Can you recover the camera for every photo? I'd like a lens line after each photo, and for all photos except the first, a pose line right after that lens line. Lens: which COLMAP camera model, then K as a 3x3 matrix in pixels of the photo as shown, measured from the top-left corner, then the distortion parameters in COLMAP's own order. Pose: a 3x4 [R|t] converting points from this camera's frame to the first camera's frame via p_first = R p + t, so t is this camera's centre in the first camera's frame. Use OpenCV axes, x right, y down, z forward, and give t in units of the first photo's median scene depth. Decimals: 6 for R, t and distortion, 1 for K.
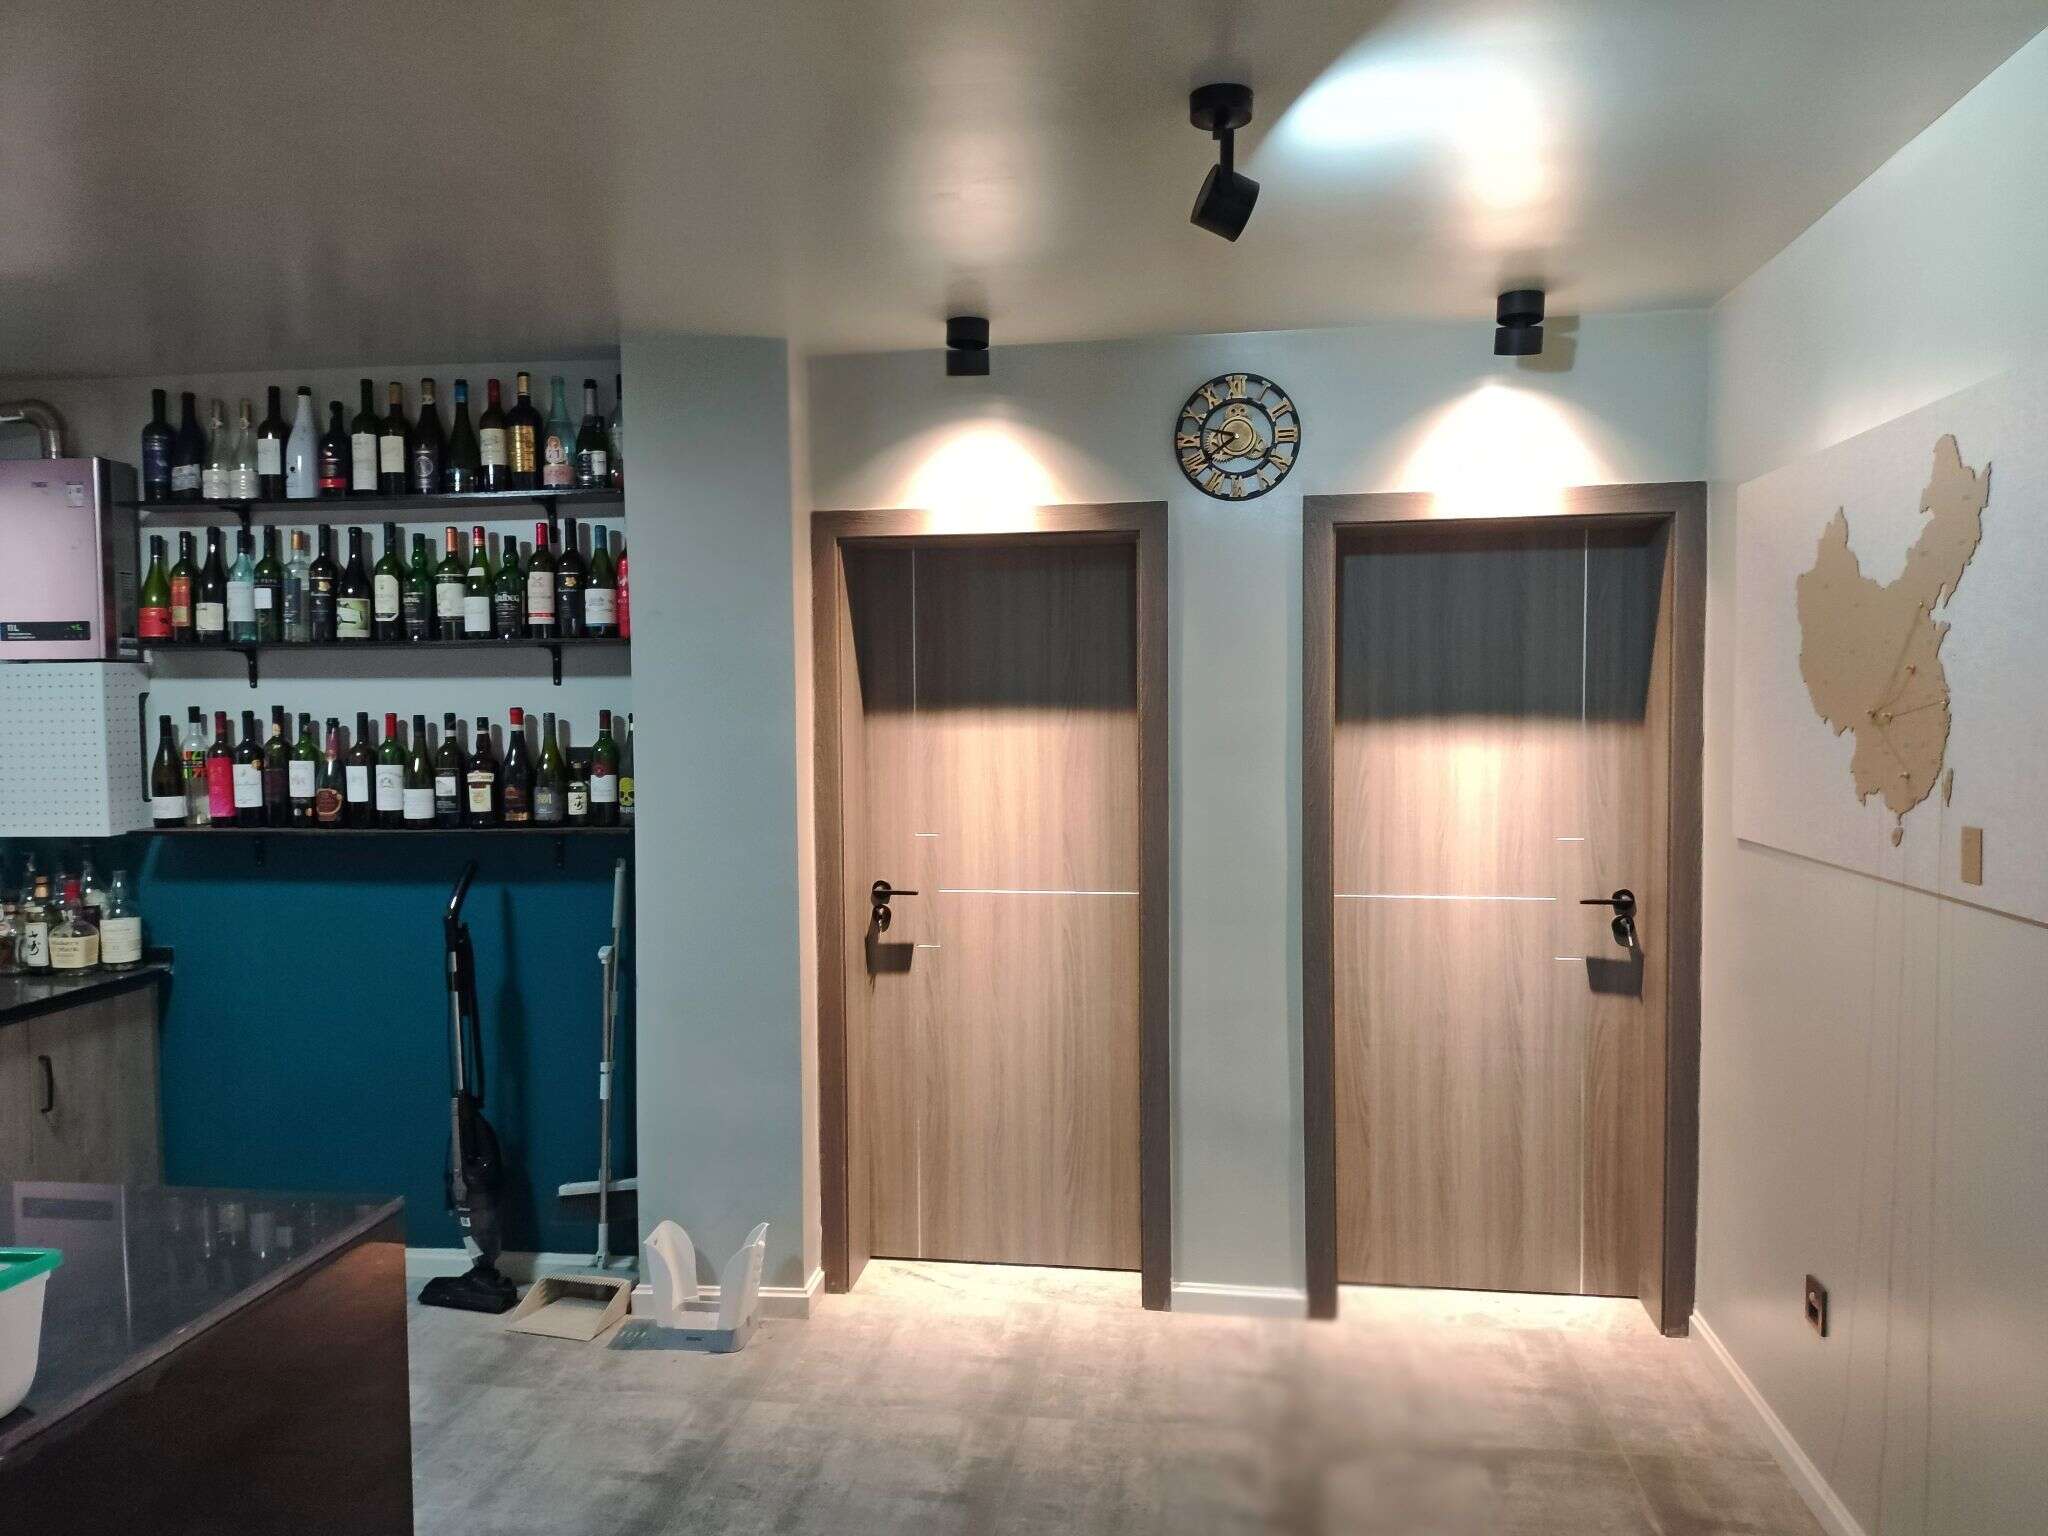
lens RADIAL K [[1491.4, 0, 1023.7], [0, 1491.4, 757.0], [0, 0, 1]] dist [0.091993, -0.182998]
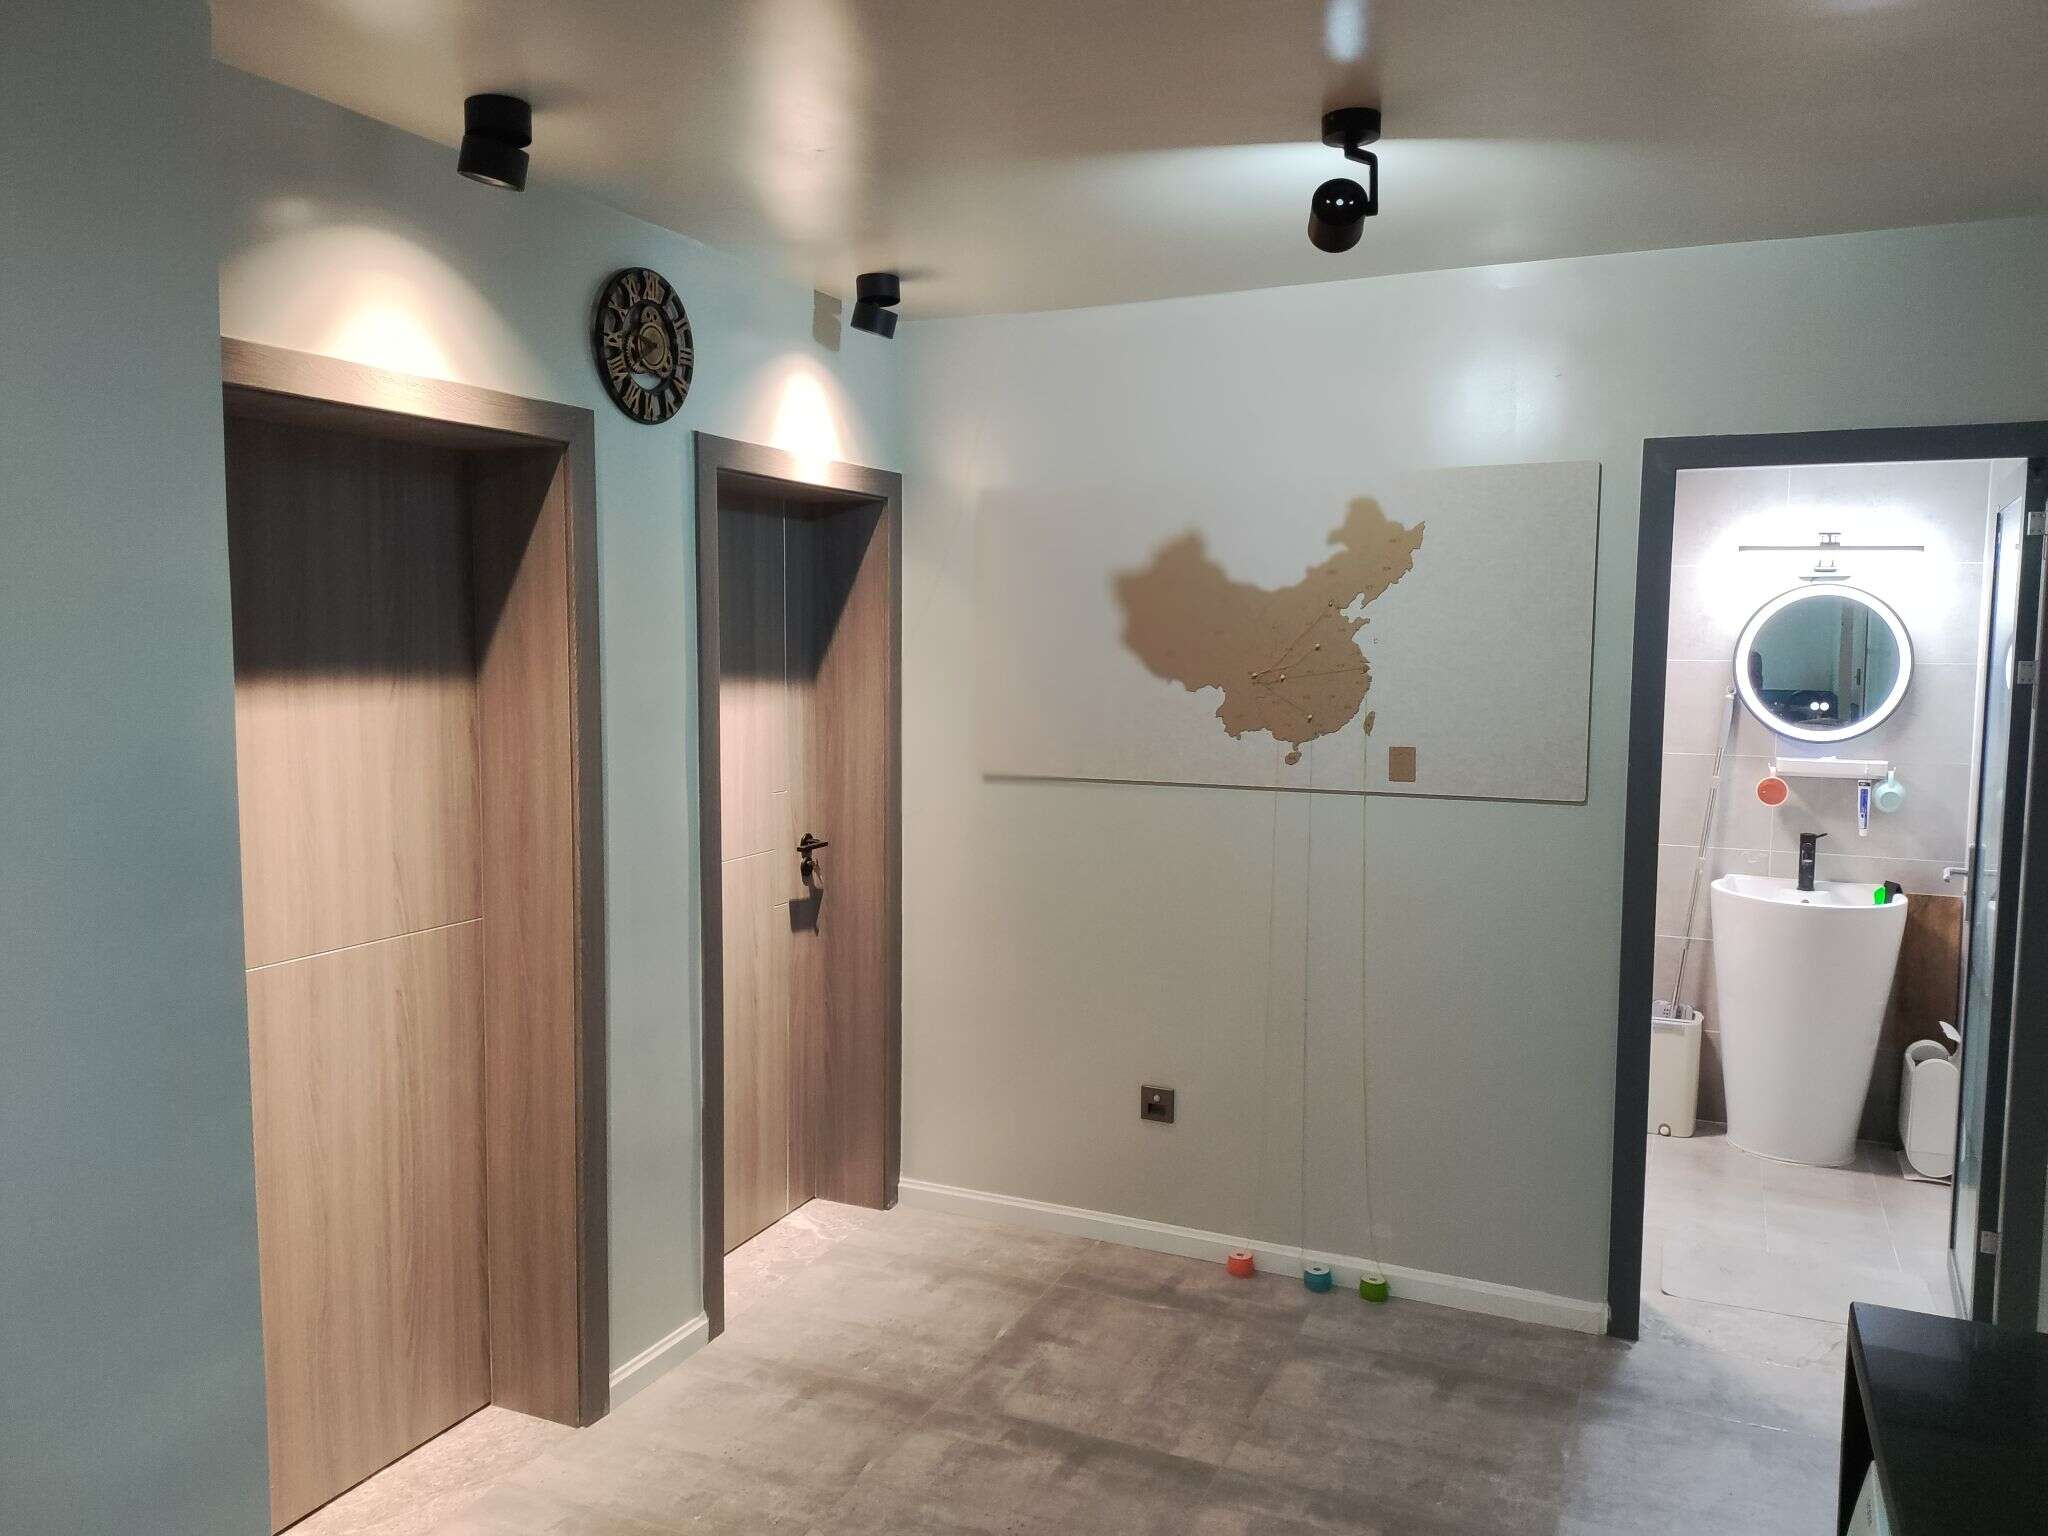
lens RADIAL K [[1491.4, 0, 1023.7], [0, 1491.4, 757.0], [0, 0, 1]] dist [0.091993, -0.182998]
pose [[0.265339, -0.068494, 0.961719, -0.619930], [0.026381, 0.997616, 0.063772, -0.033843], [-0.963794, 0.008450, 0.266514, 0.575244]]
